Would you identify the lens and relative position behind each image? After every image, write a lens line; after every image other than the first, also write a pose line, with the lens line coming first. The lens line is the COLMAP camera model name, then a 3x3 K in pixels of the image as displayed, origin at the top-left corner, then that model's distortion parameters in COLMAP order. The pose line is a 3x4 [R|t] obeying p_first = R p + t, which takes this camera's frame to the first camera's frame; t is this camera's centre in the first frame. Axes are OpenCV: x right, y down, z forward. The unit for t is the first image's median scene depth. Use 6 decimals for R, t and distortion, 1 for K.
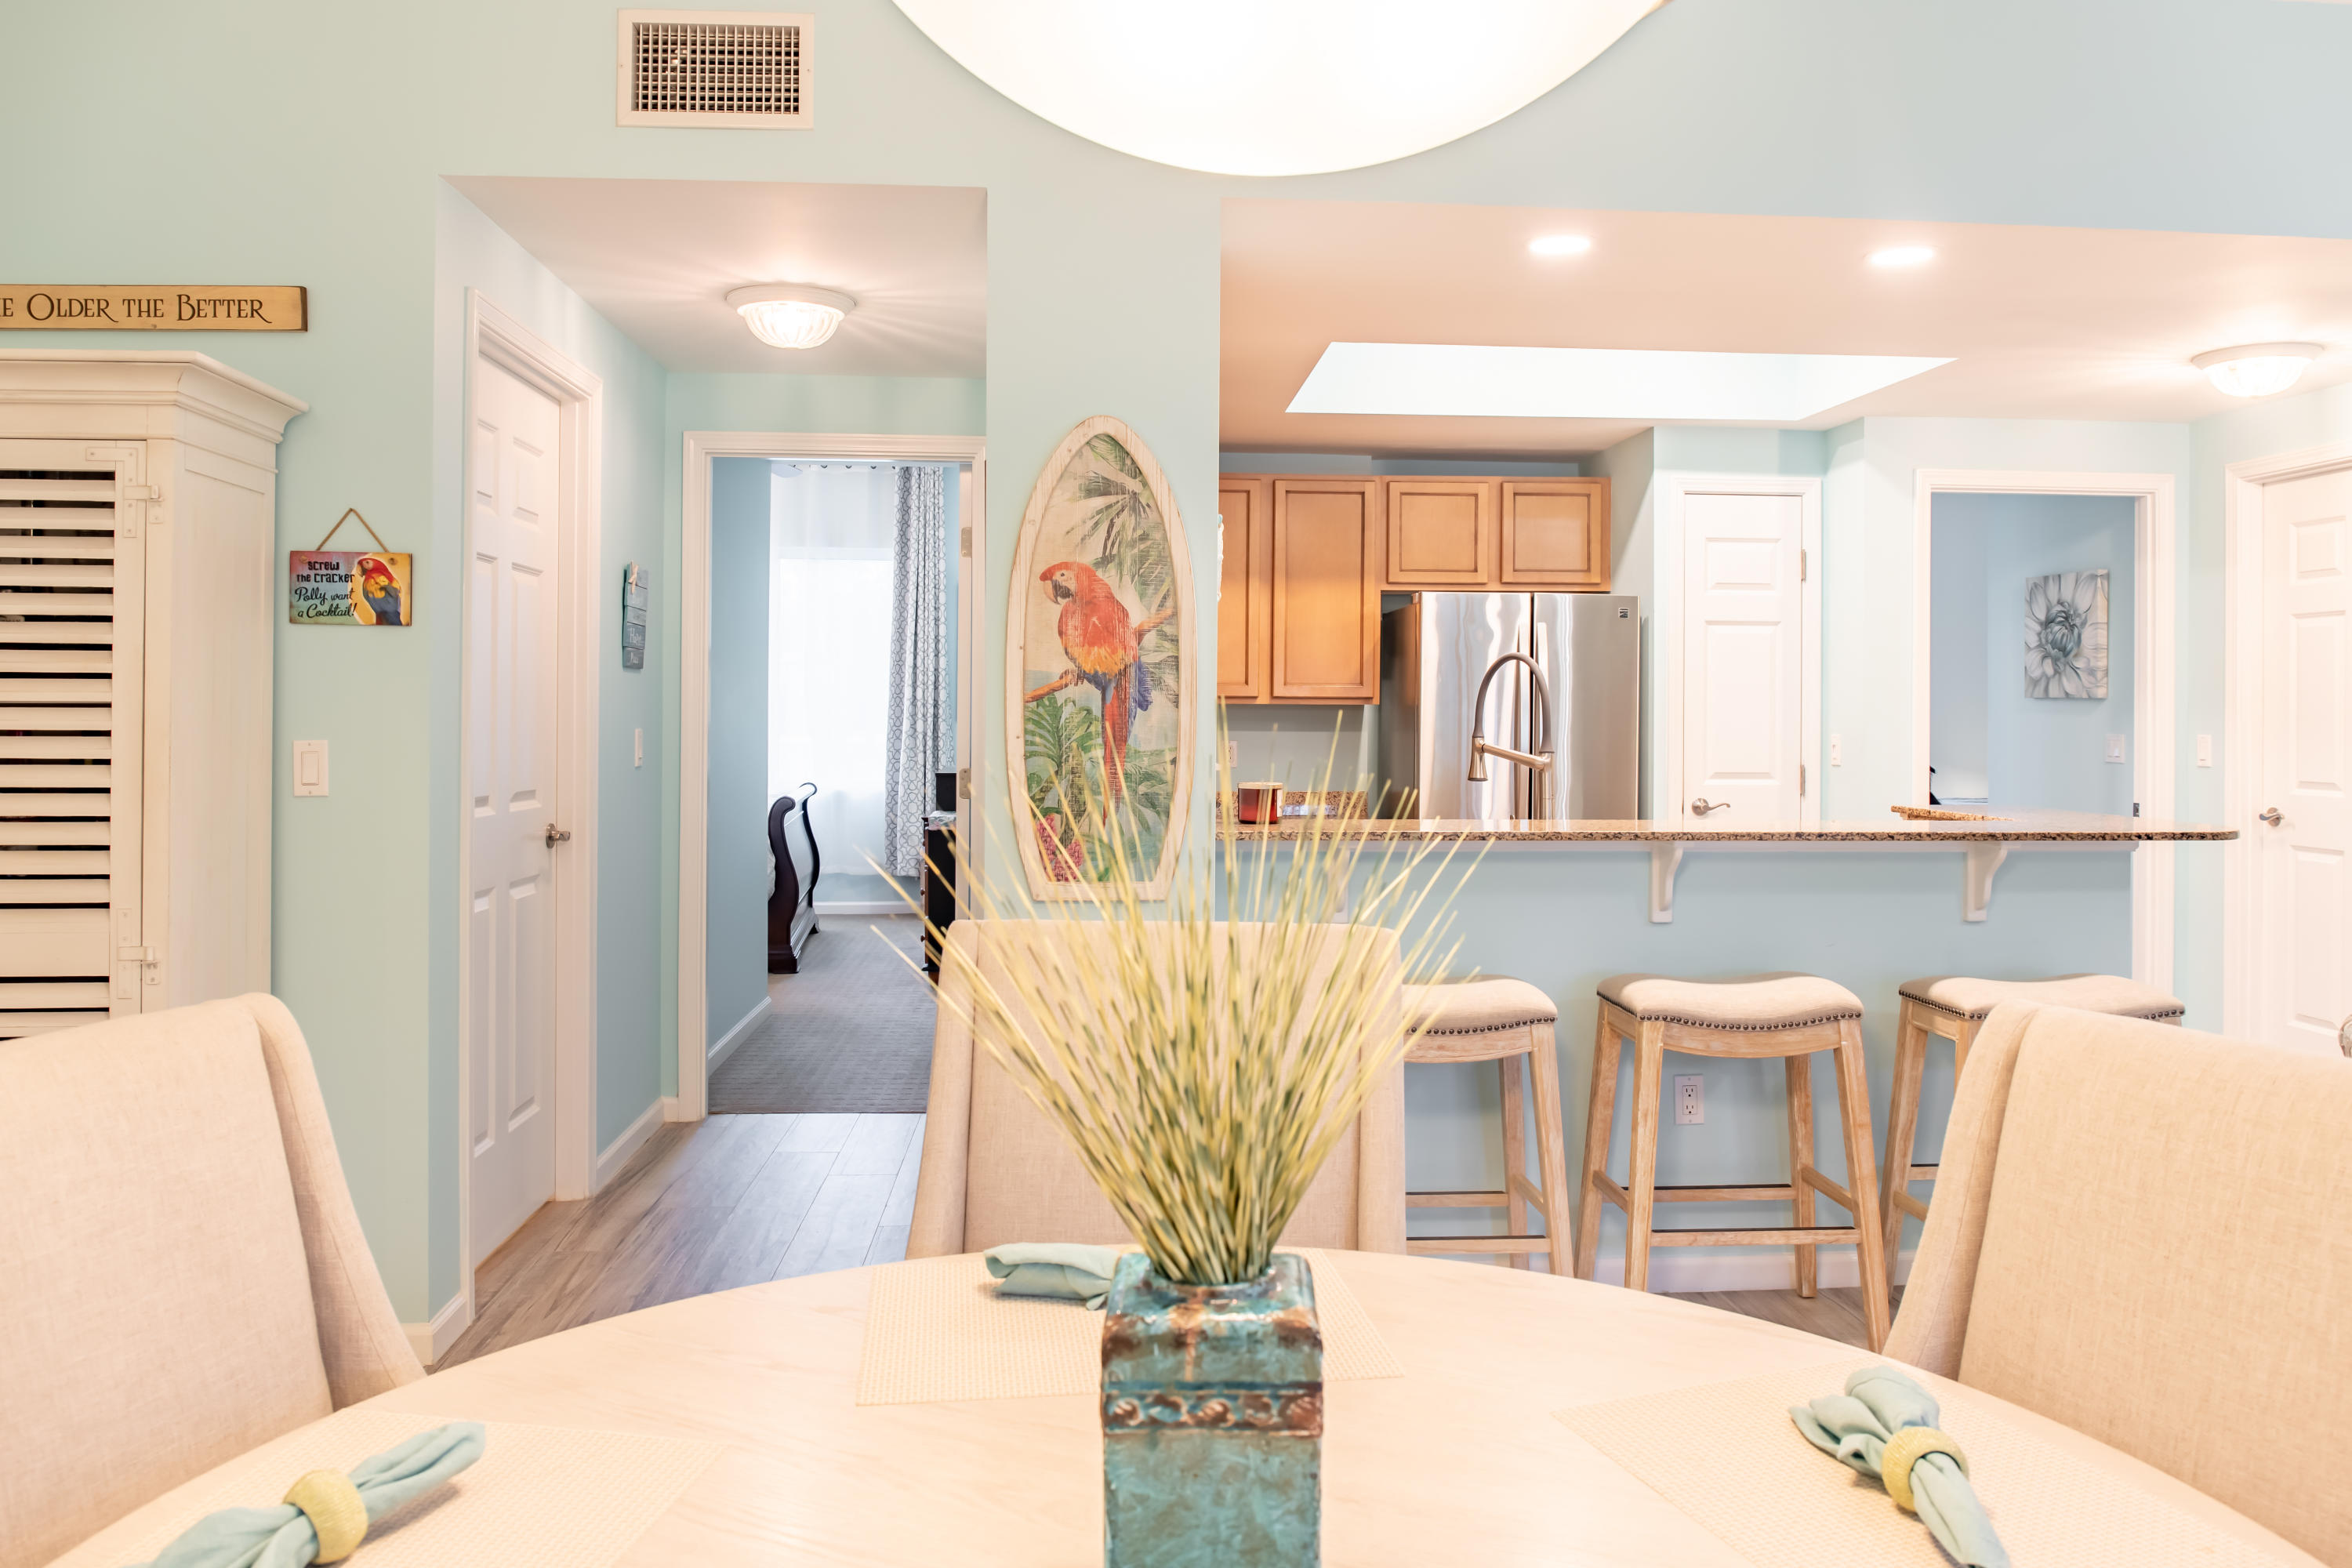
lens RADIAL K [[1646.2, 0, 1181.0], [0, 1646.2, 712.1], [0, 0, 1]] dist [-0.007392, -0.037184]
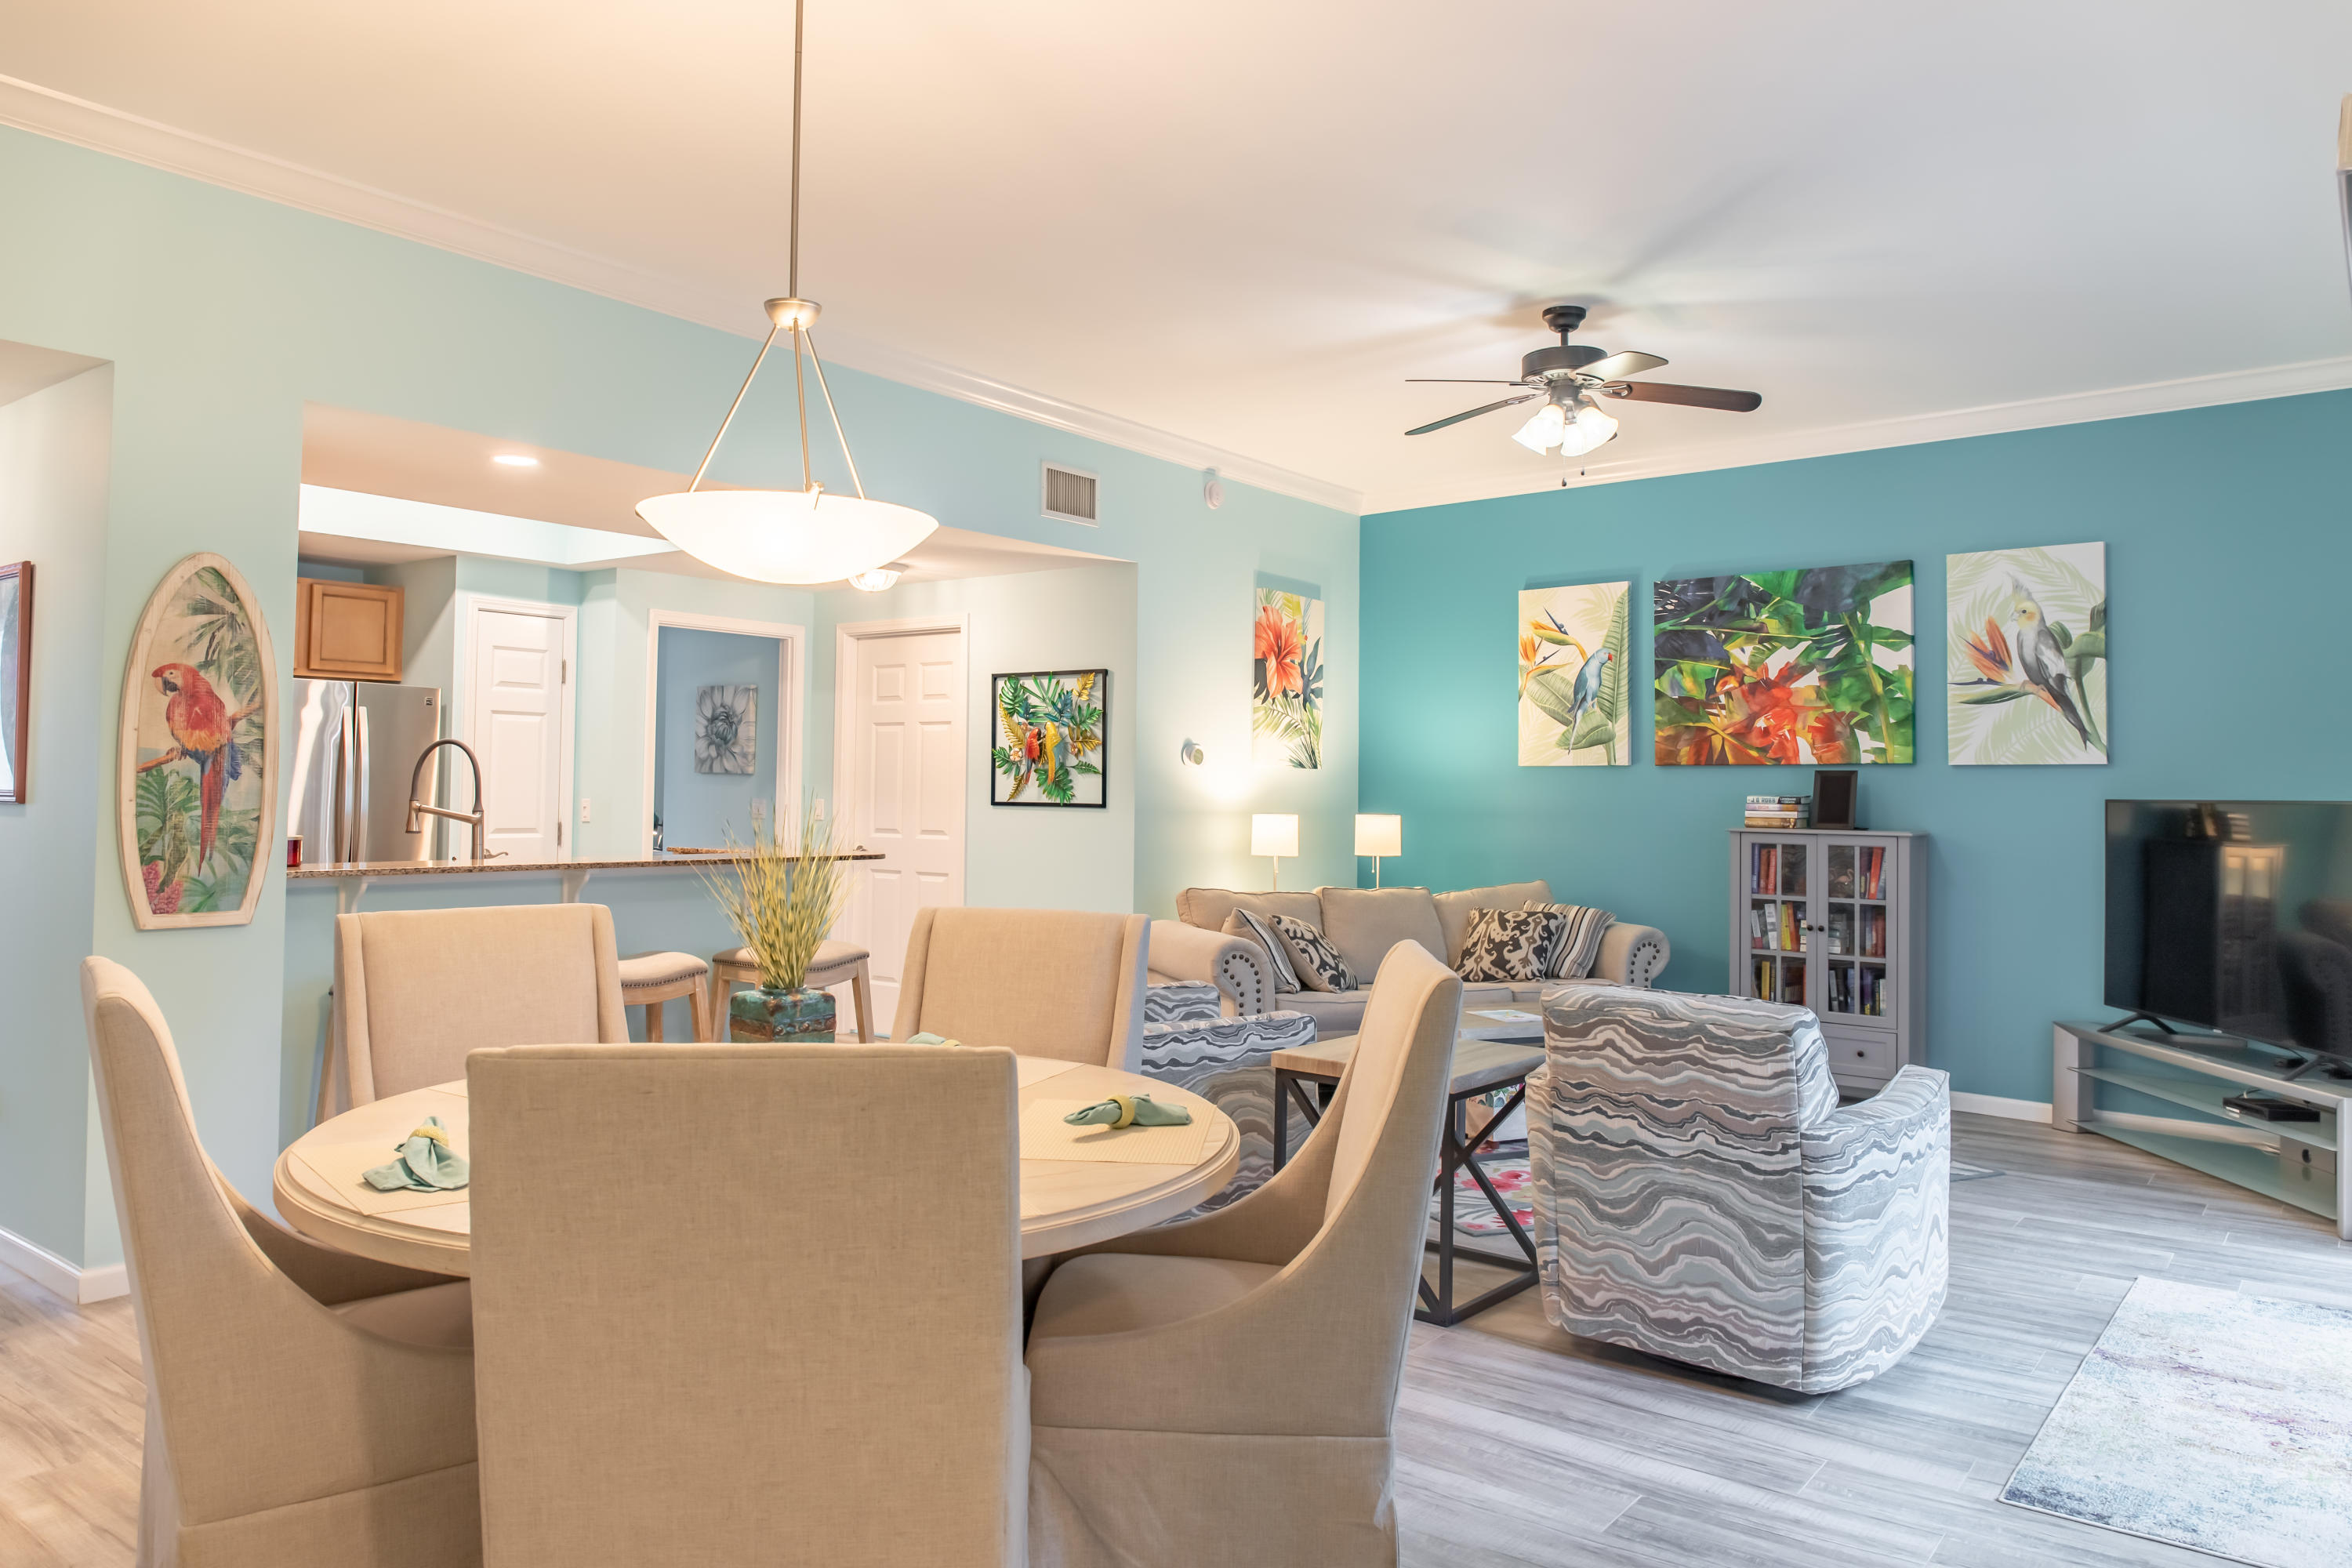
lens RADIAL K [[1602.5, 0, 1162.8], [0, 1602.5, 739.9], [0, 0, 1]] dist [-0.001934, -0.036925]
pose [[0.660660, 0.026913, 0.750203, -0.487042], [-0.008951, 0.999569, -0.027976, -0.003873], [-0.750632, 0.011767, 0.660616, -0.391872]]
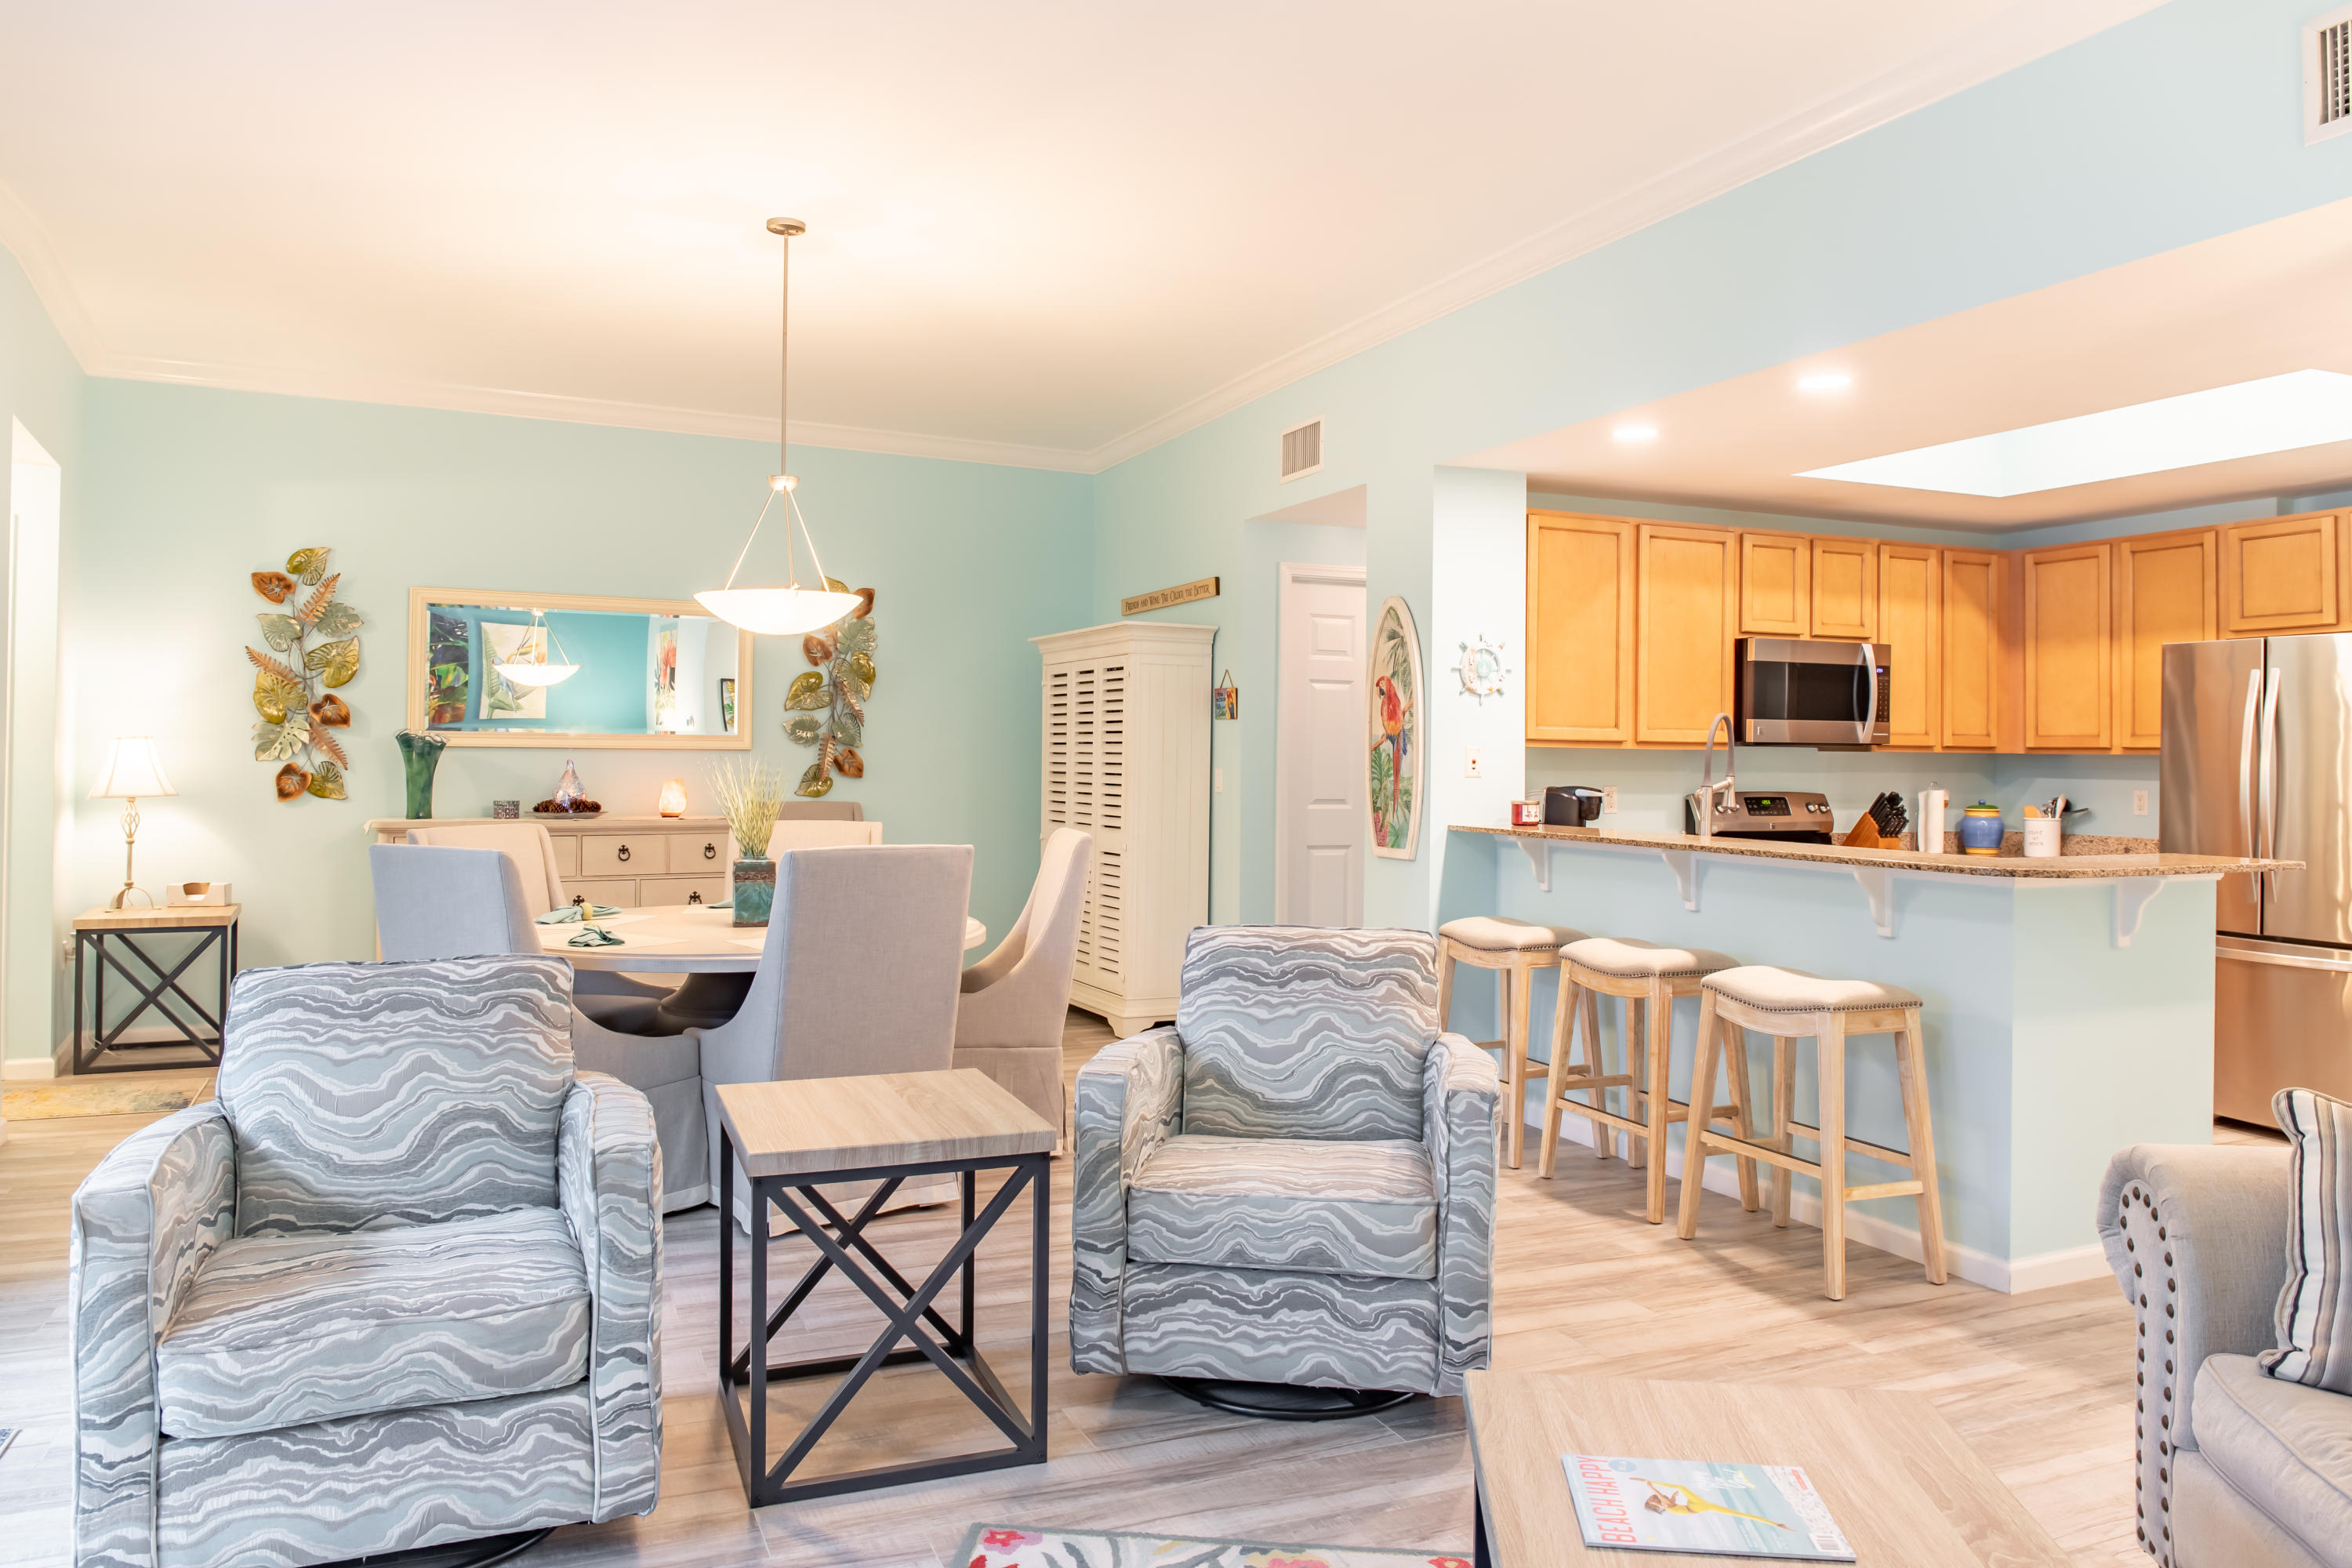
lens RADIAL K [[1588.3, 0, 1169.5], [0, 1588.3, 781.3], [0, 0, 1]] dist [-0.001686, -0.033377]
pose [[0.338867, 0.013209, -0.940742, 1.542571], [-0.010431, 0.999893, 0.010282, 0.012341], [0.940777, 0.006329, 0.338968, 0.159070]]
